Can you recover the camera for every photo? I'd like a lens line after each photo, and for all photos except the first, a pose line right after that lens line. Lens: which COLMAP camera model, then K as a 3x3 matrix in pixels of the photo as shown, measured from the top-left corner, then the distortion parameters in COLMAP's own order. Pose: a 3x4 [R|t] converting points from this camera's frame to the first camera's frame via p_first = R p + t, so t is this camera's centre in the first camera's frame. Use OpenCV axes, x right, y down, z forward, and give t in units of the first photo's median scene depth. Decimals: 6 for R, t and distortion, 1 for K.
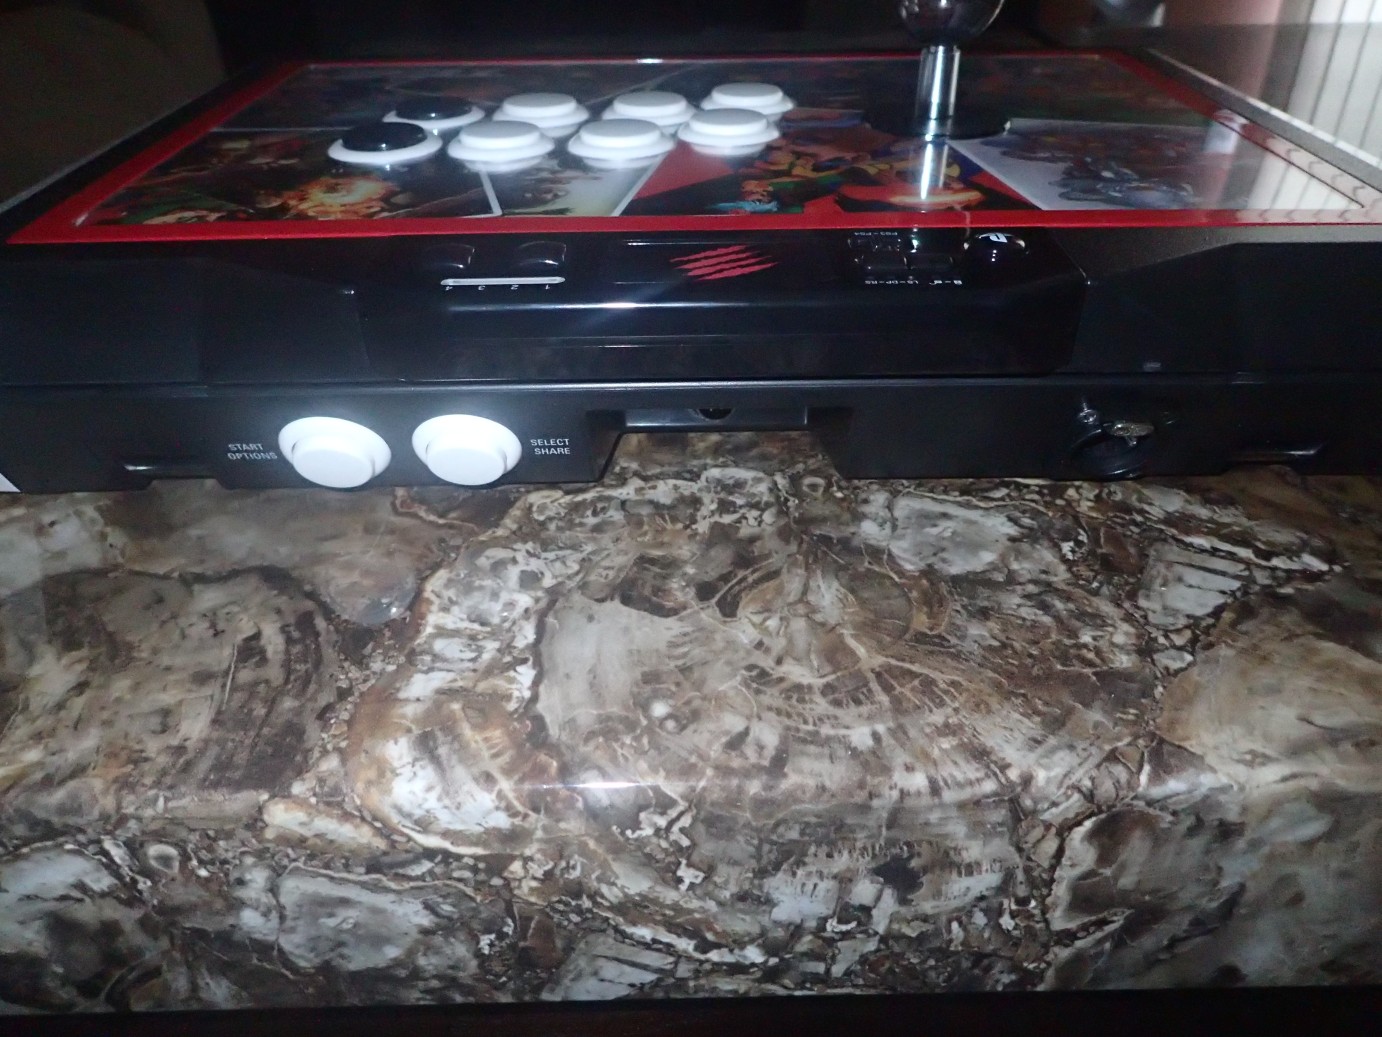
lens RADIAL K [[998.6, 0, 691.0], [0, 998.6, 518.5], [0, 0, 1]] dist [0.016984, -0.003207]
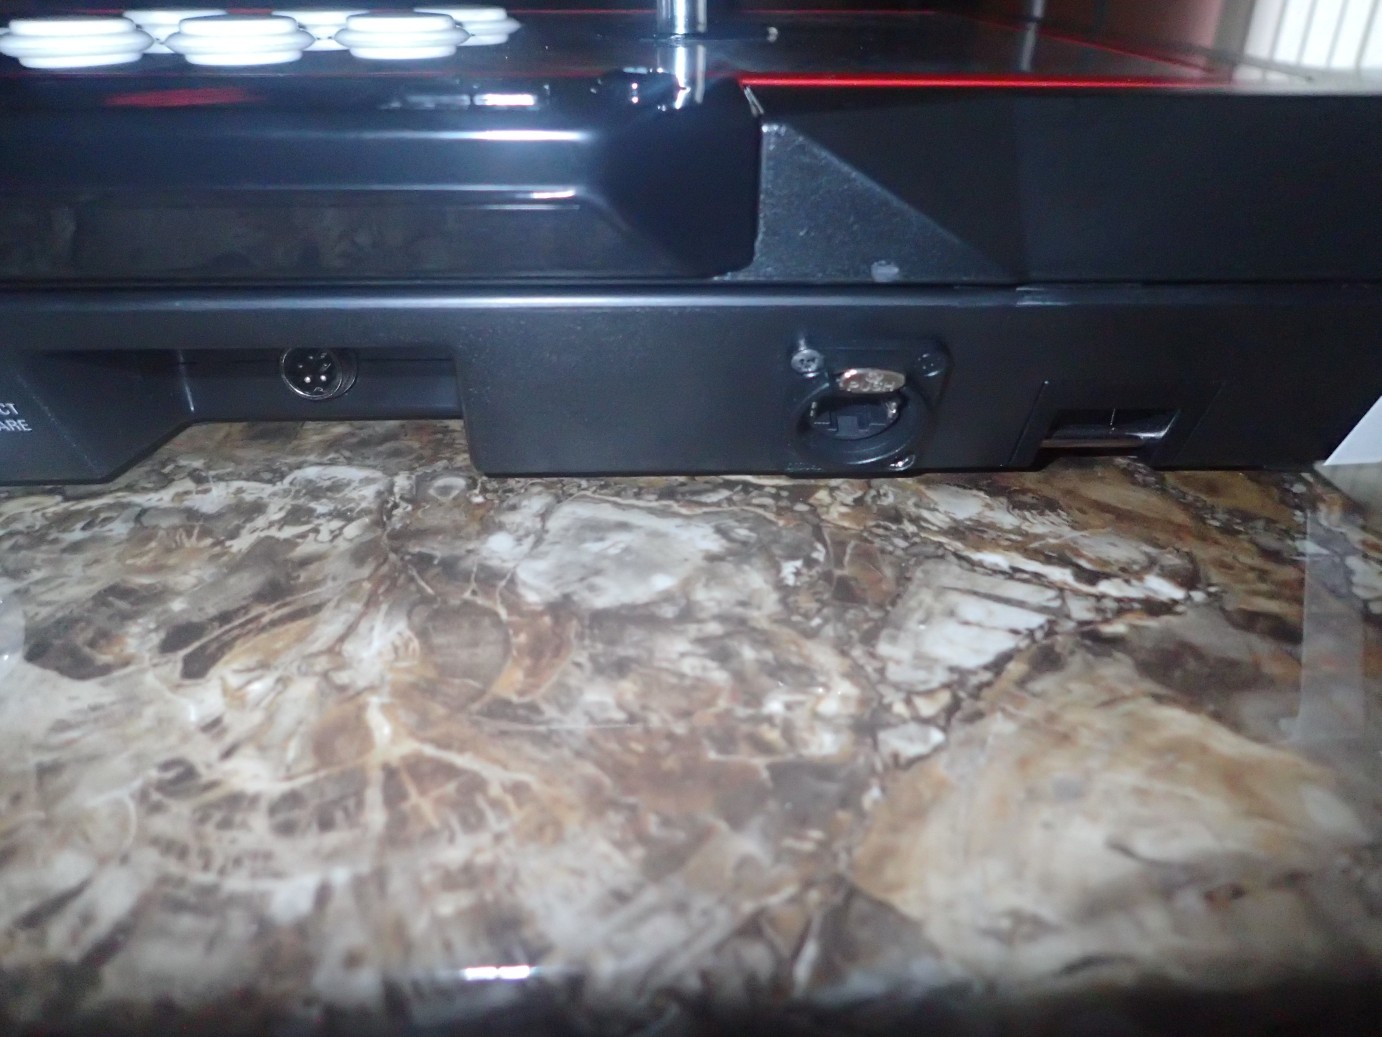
lens RADIAL K [[998.6, 0, 691.0], [0, 998.6, 518.5], [0, 0, 1]] dist [0.016984, -0.003207]
pose [[0.999474, -0.002962, 0.032306, 0.301350], [0.006068, 0.995317, -0.096472, 0.060740], [-0.031869, 0.096618, 0.994811, 0.371324]]
